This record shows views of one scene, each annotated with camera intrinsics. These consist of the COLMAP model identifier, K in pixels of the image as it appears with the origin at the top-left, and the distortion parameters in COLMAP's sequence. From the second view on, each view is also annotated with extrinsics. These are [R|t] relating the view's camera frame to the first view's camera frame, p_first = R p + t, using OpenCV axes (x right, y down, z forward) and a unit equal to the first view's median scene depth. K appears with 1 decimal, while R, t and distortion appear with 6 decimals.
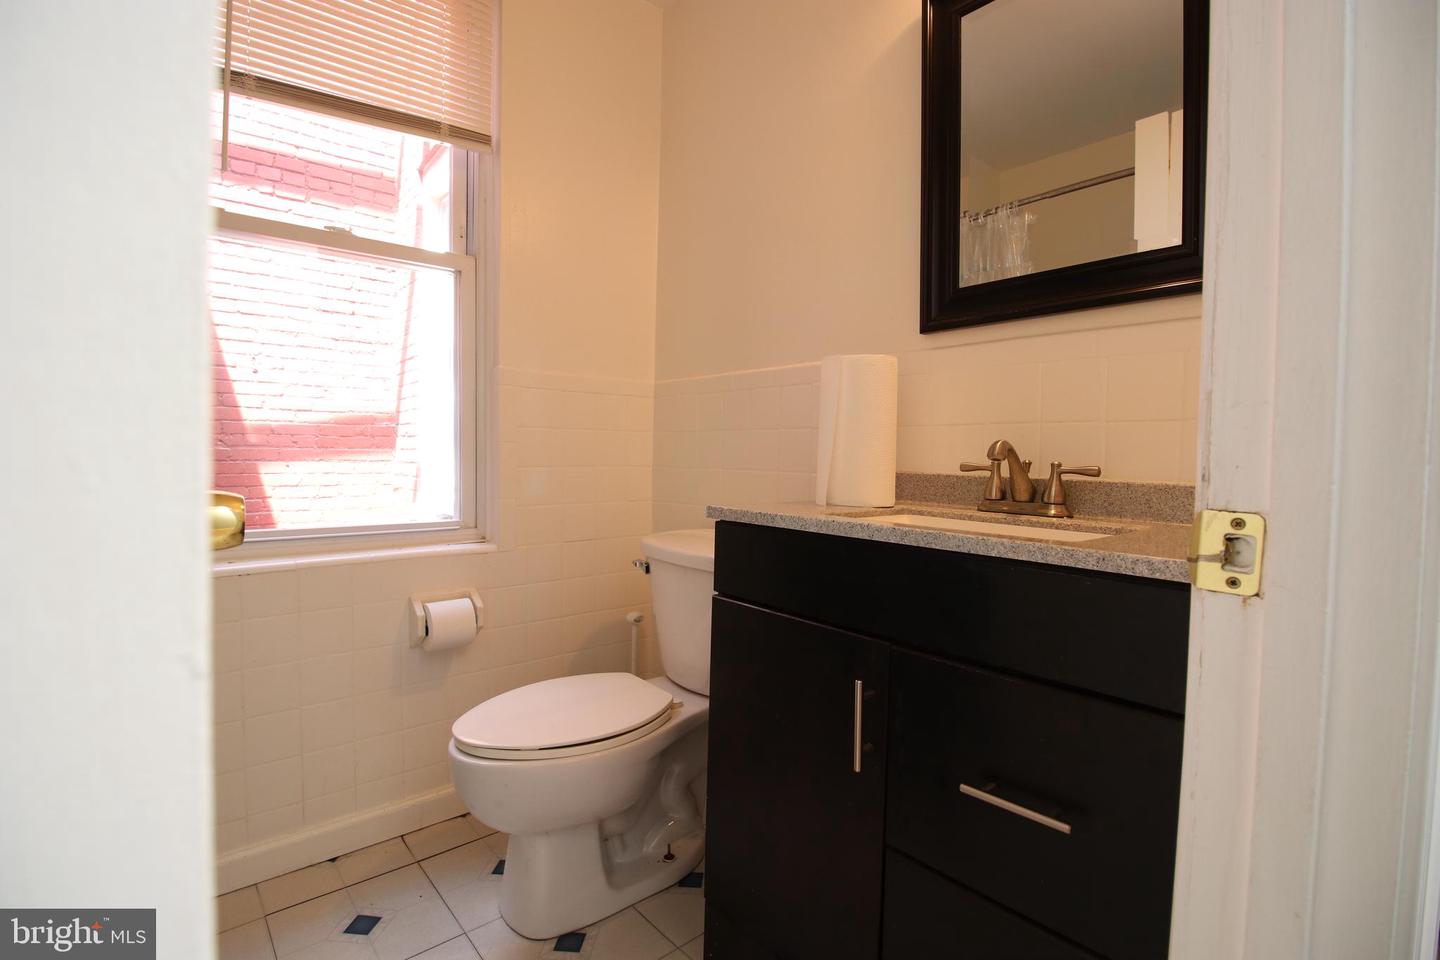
lens RADIAL K [[676.2, 0, 726.5], [0, 676.2, 477.9], [0, 0, 1]] dist [-0.010099, -0.003583]
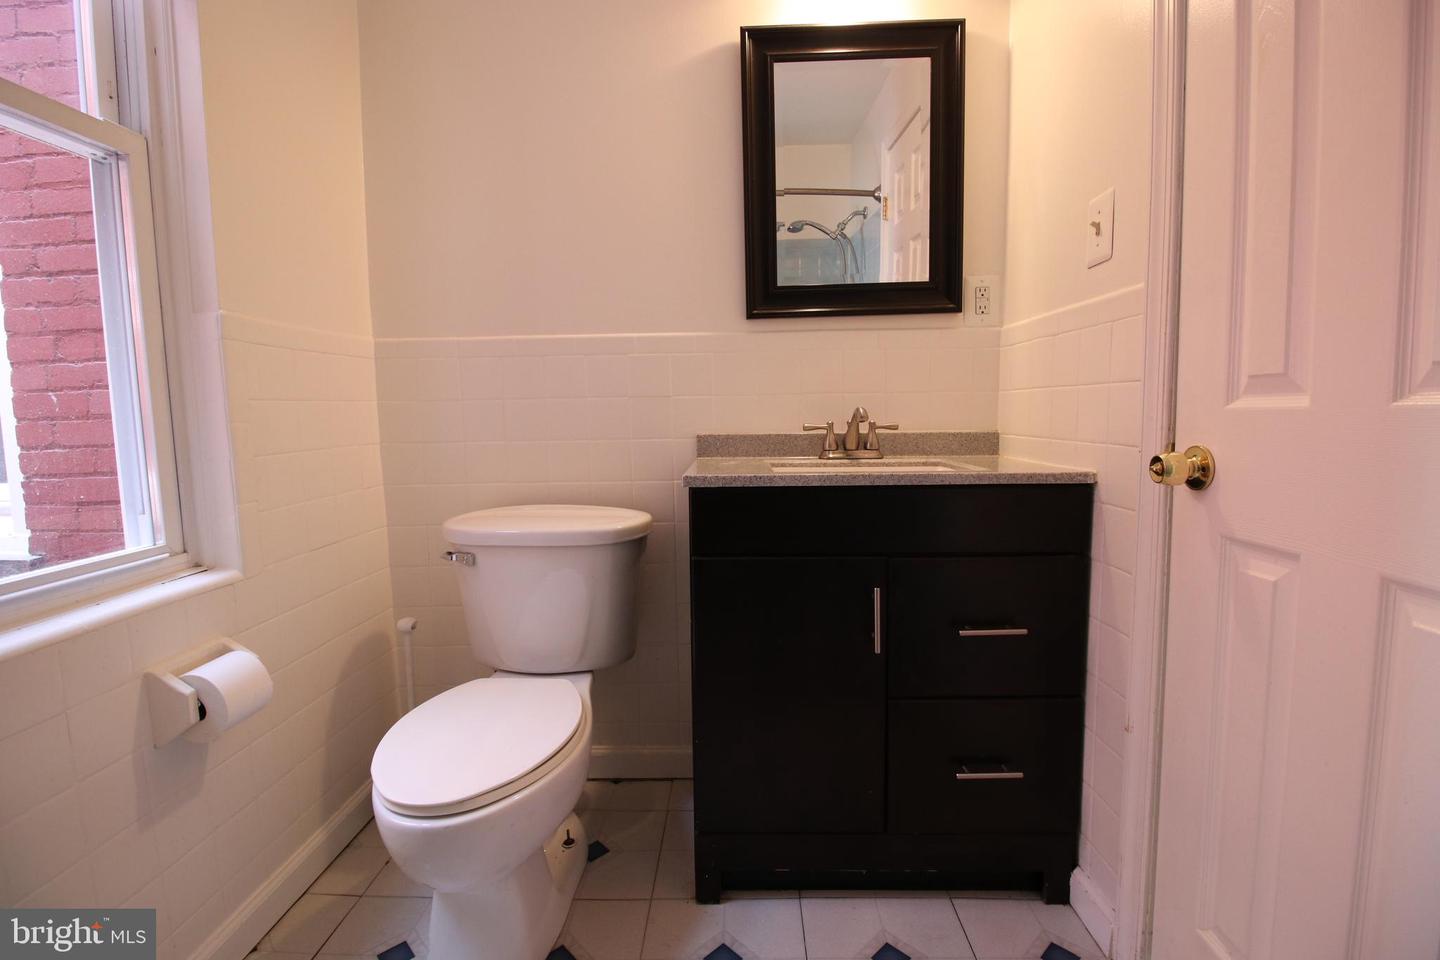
lens RADIAL K [[676.2, 0, 728.9], [0, 676.2, 474.7], [0, 0, 1]] dist [-0.010099, -0.003583]
pose [[0.669609, -0.099723, 0.735988, -0.731163], [0.053014, 0.994835, 0.086563, -0.046673], [-0.740819, -0.018946, 0.671437, 0.227264]]
